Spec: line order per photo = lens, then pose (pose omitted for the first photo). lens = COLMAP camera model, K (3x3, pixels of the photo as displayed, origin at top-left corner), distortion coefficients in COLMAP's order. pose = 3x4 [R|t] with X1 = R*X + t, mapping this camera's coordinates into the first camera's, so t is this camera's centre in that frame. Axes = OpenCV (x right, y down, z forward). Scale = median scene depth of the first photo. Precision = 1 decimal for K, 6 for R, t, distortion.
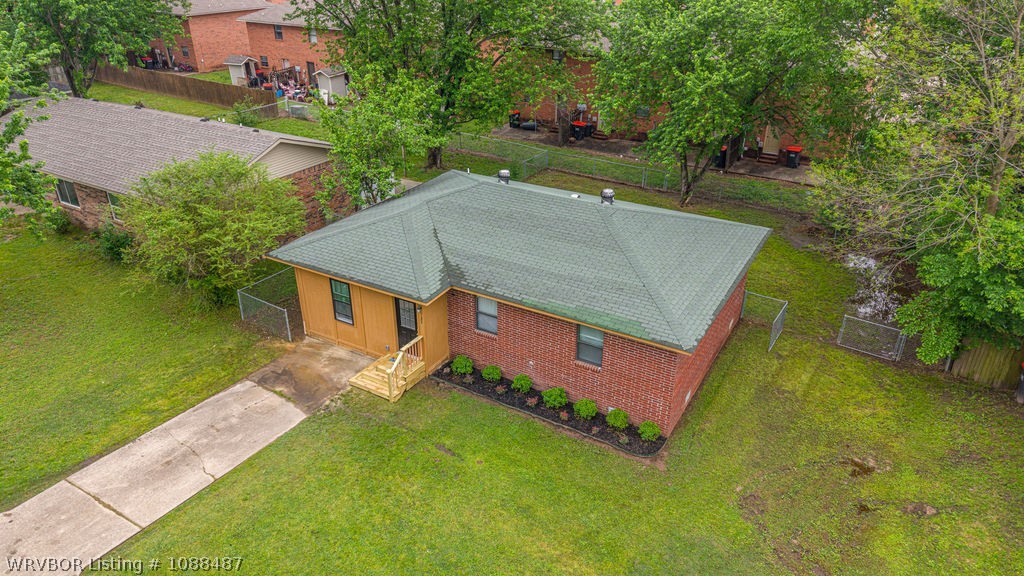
lens RADIAL K [[686.9, 0, 512.0], [0, 686.9, 288.0], [0, 0, 1]] dist [0.001844, -0.003125]
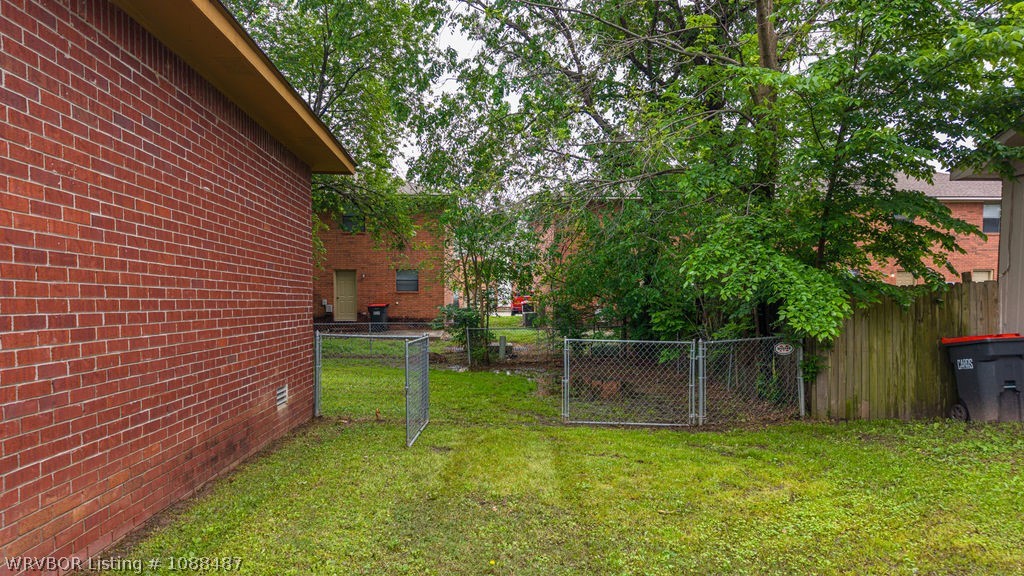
lens RADIAL K [[686.9, 0, 512.0], [0, 686.9, 288.0], [0, 0, 1]] dist [0.001844, -0.003125]
pose [[0.832747, 0.005173, 0.553629, 0.265145], [0.257386, 0.881714, -0.395390, 0.185020], [-0.490188, 0.471756, 0.732913, 0.797145]]
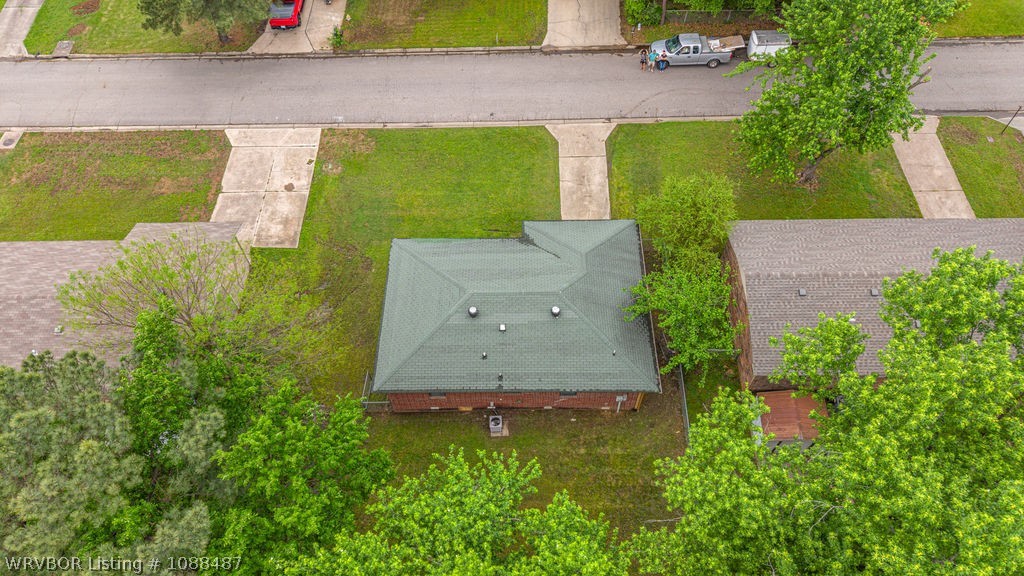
lens RADIAL K [[683.3, 0, 512.0], [0, 683.3, 288.0], [0, 0, 1]] dist [0.009123, -0.006326]
pose [[-0.864713, 0.426586, -0.265135, 0.473150], [-0.213285, 0.166051, 0.962776, -1.713833], [0.454732, 0.889073, -0.052602, 1.166982]]
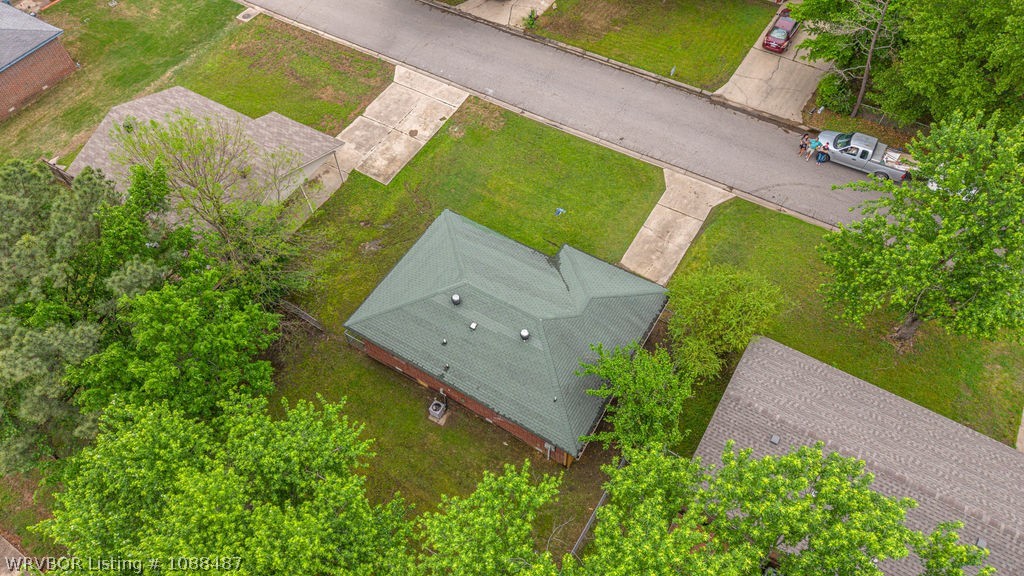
lens RADIAL K [[680.8, 0, 512.0], [0, 680.8, 288.0], [0, 0, 1]] dist [0.039580, -0.056450]
pose [[-0.999292, 0.000591, 0.037619, -0.043587], [0.037380, 0.129061, 0.990932, -1.766206], [-0.004269, 0.991636, -0.128992, 1.274074]]
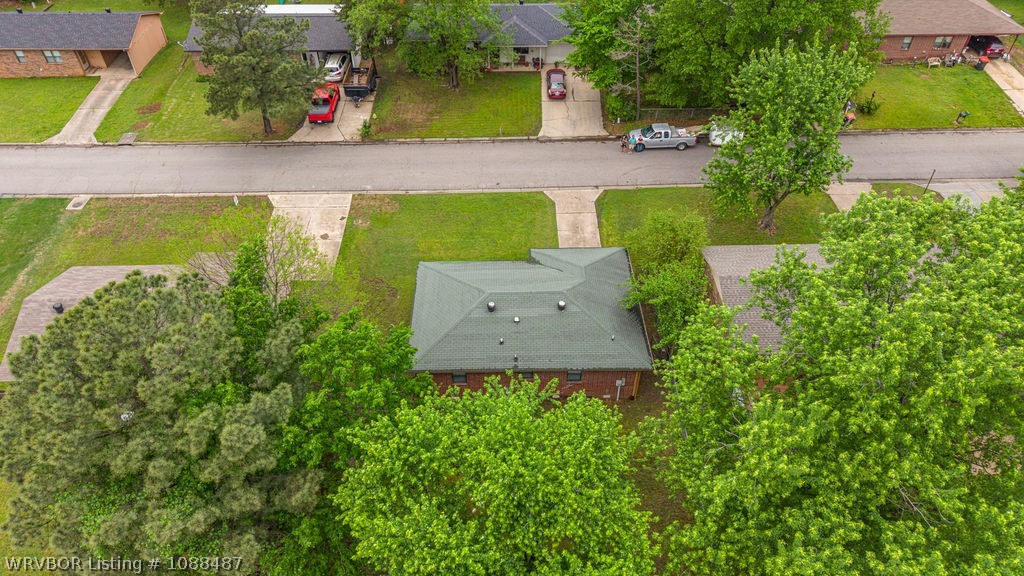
lens RADIAL K [[680.8, 0, 512.0], [0, 680.8, 288.0], [0, 0, 1]] dist [0.039580, -0.056450]
pose [[-0.853845, 0.354958, -0.380726, 0.799091], [-0.237719, 0.384785, 0.891869, -1.849632], [0.463074, 0.852024, -0.244166, 1.531417]]
